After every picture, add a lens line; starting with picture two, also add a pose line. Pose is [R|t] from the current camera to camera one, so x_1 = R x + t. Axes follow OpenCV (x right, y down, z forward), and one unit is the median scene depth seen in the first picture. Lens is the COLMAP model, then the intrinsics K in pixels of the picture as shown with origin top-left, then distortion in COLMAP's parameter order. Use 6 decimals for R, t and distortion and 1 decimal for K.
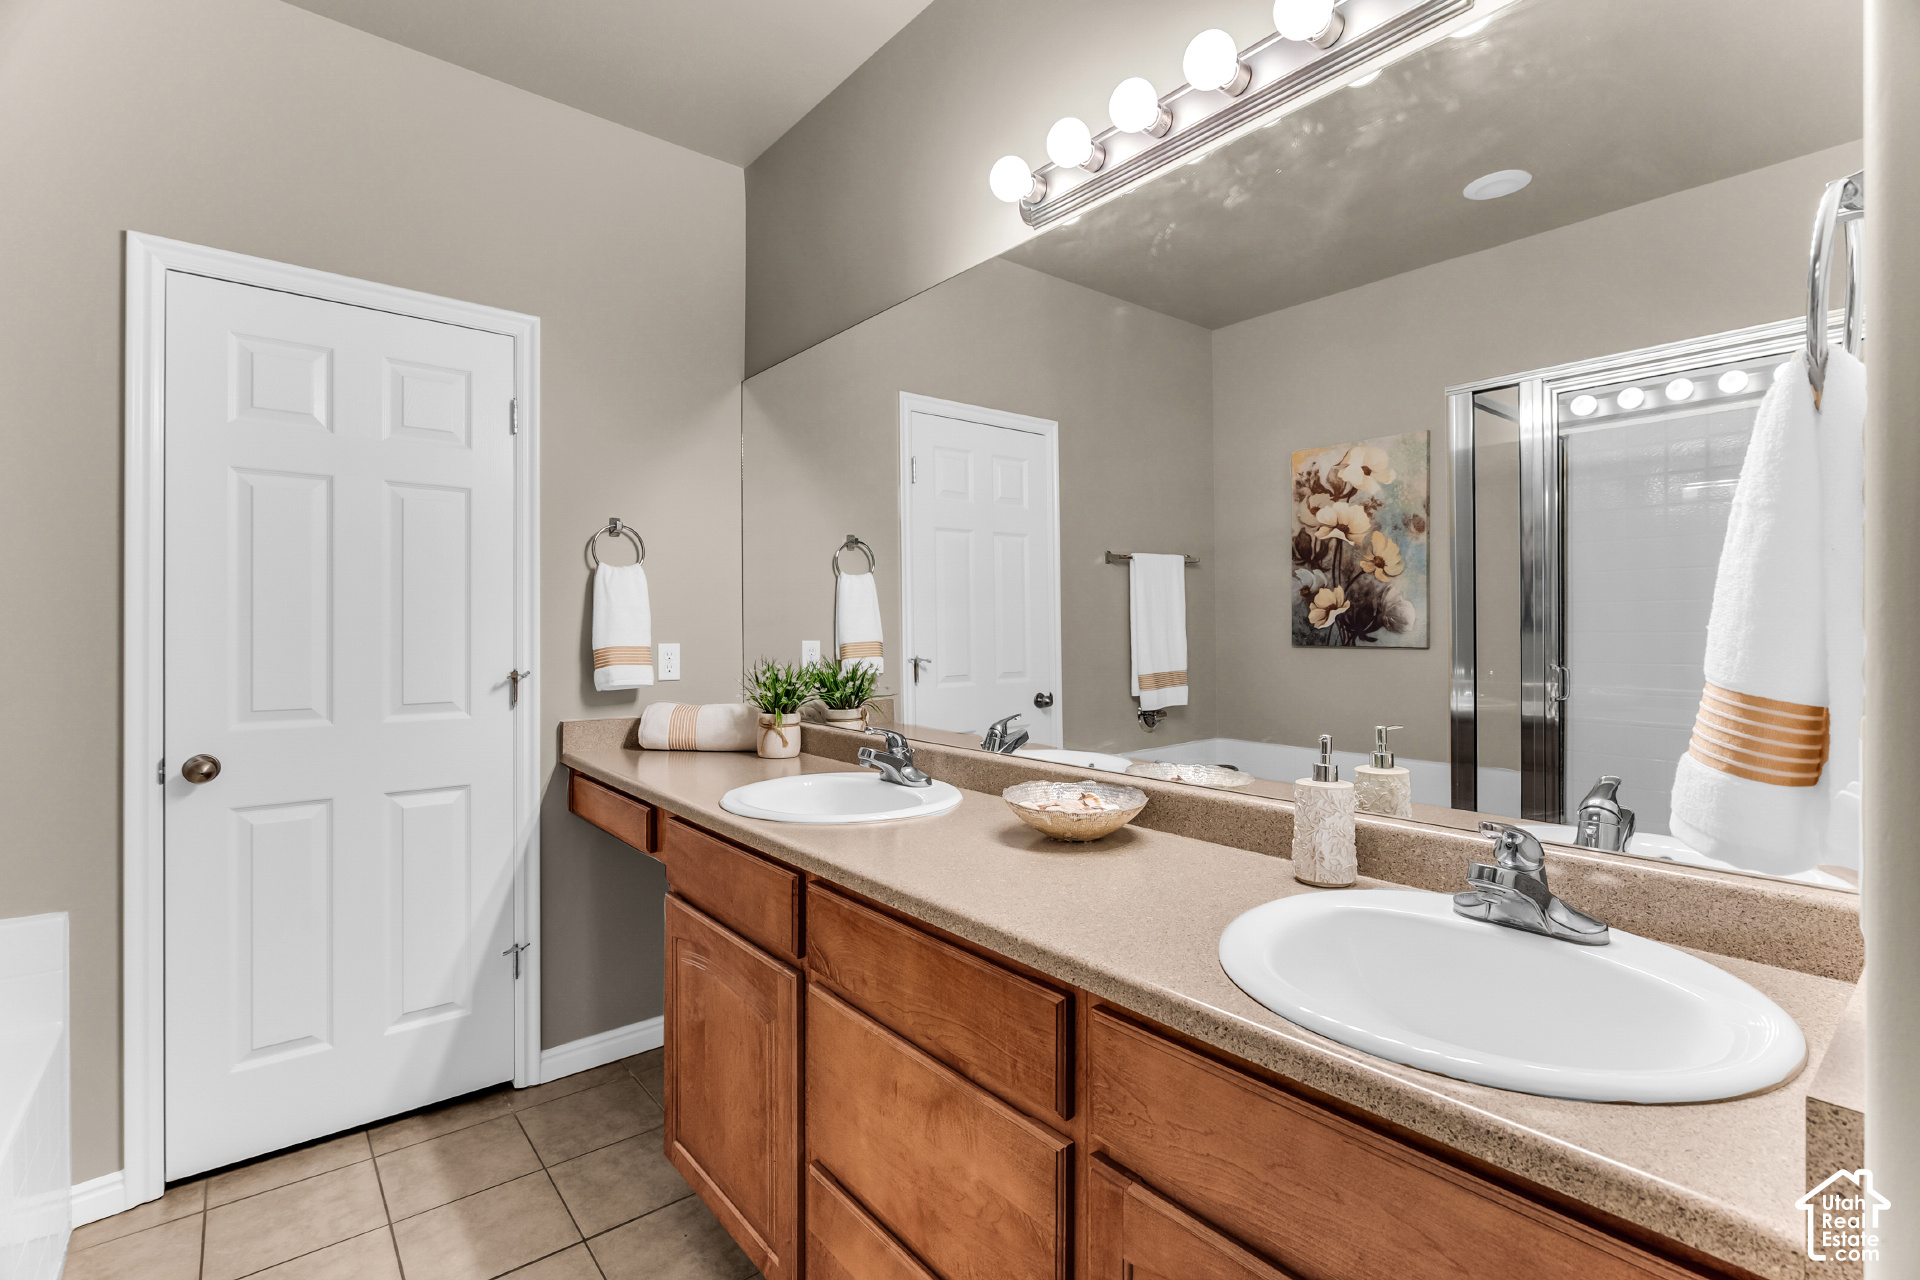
lens RADIAL K [[876.1, 0, 958.2], [0, 876.1, 624.0], [0, 0, 1]] dist [-0.010407, 0.005540]
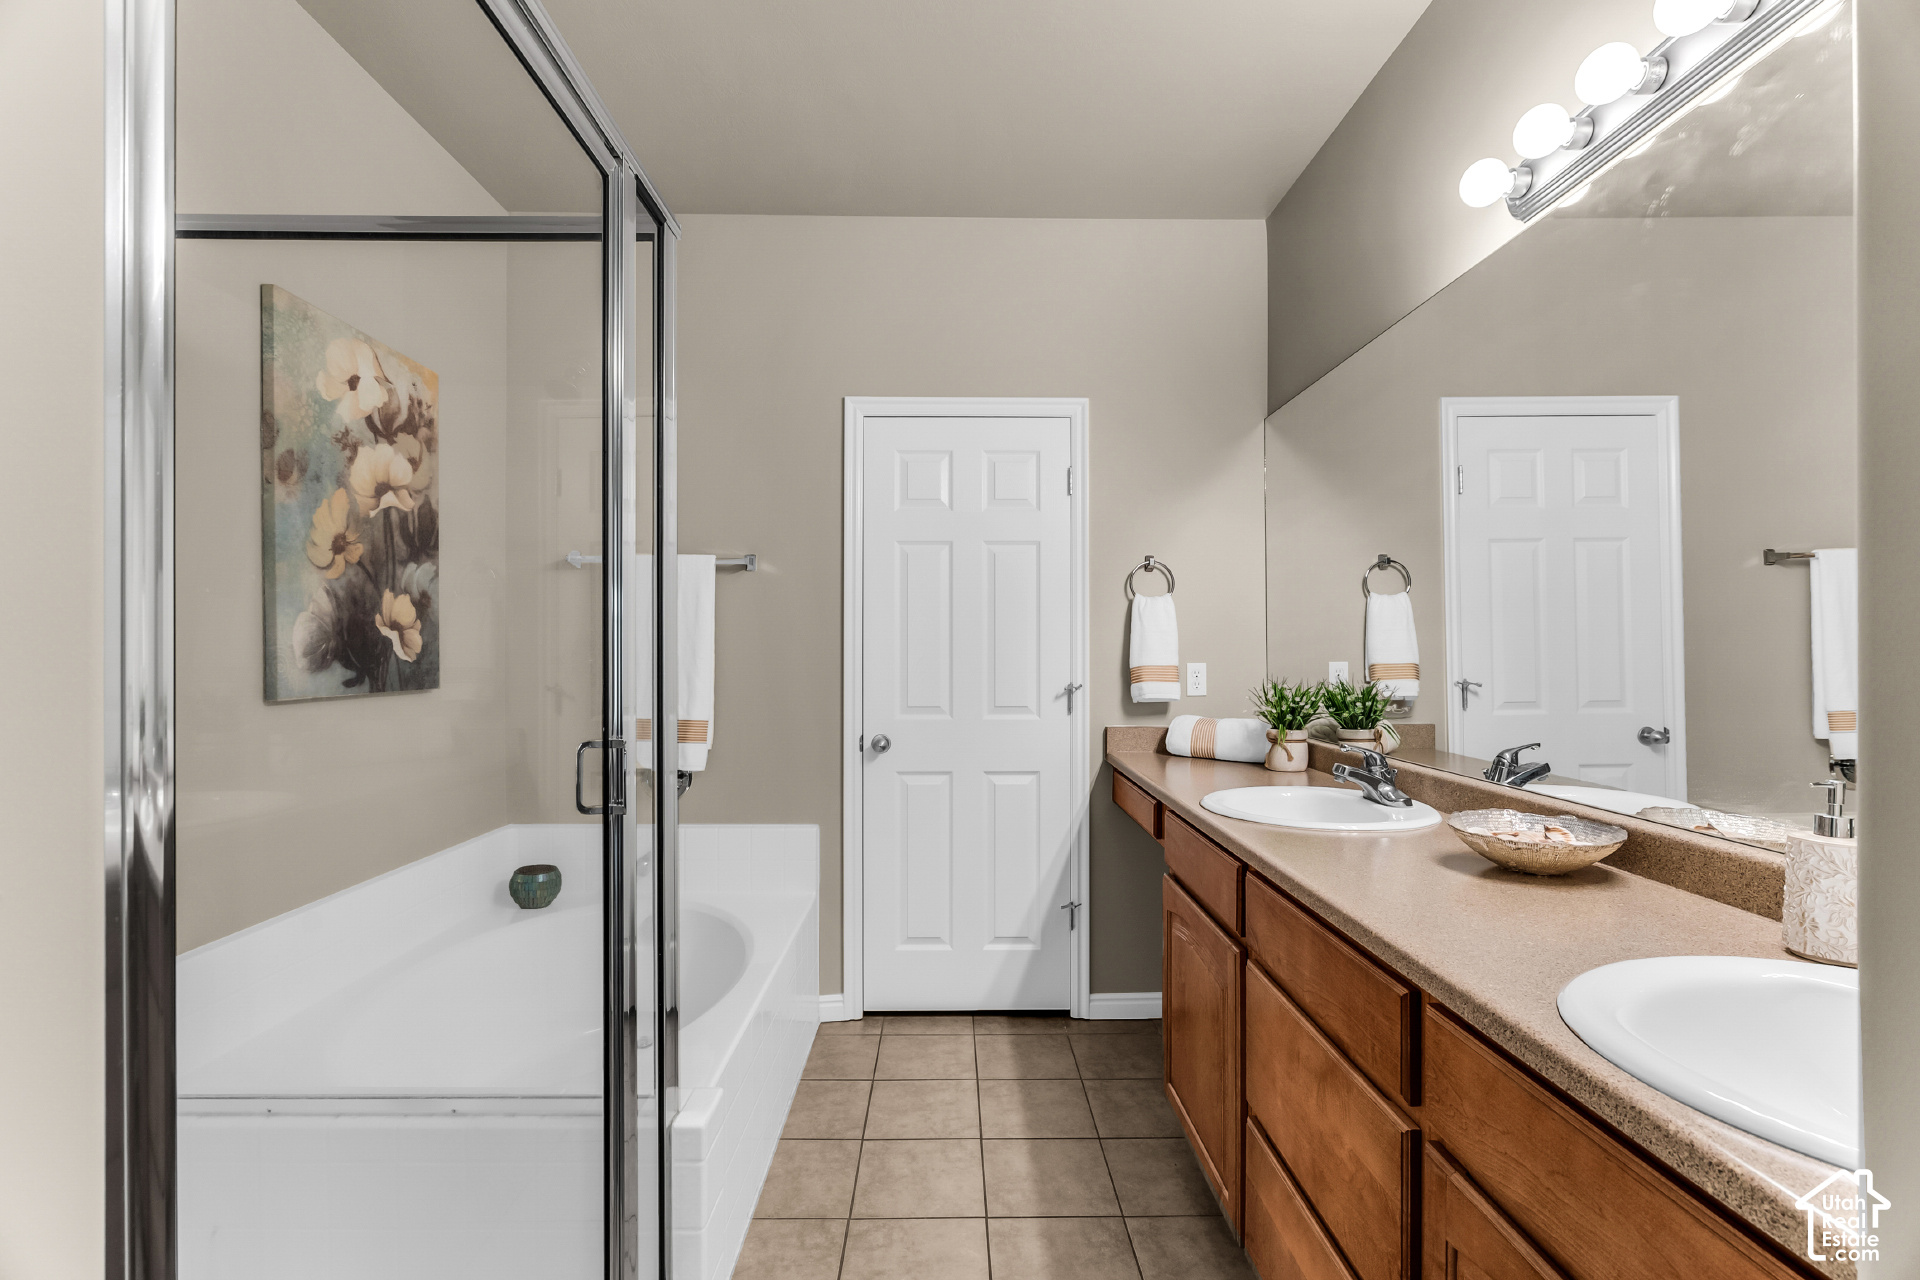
lens RADIAL K [[876.0, 0, 960.0], [0, 876.0, 640.0], [0, 0, 1]] dist [-0.002954, -0.000022]
pose [[0.781761, -0.007978, -0.623527, 0.184664], [0.004941, 0.999966, -0.006599, -0.002236], [0.623558, 0.002078, 0.781774, -0.098811]]
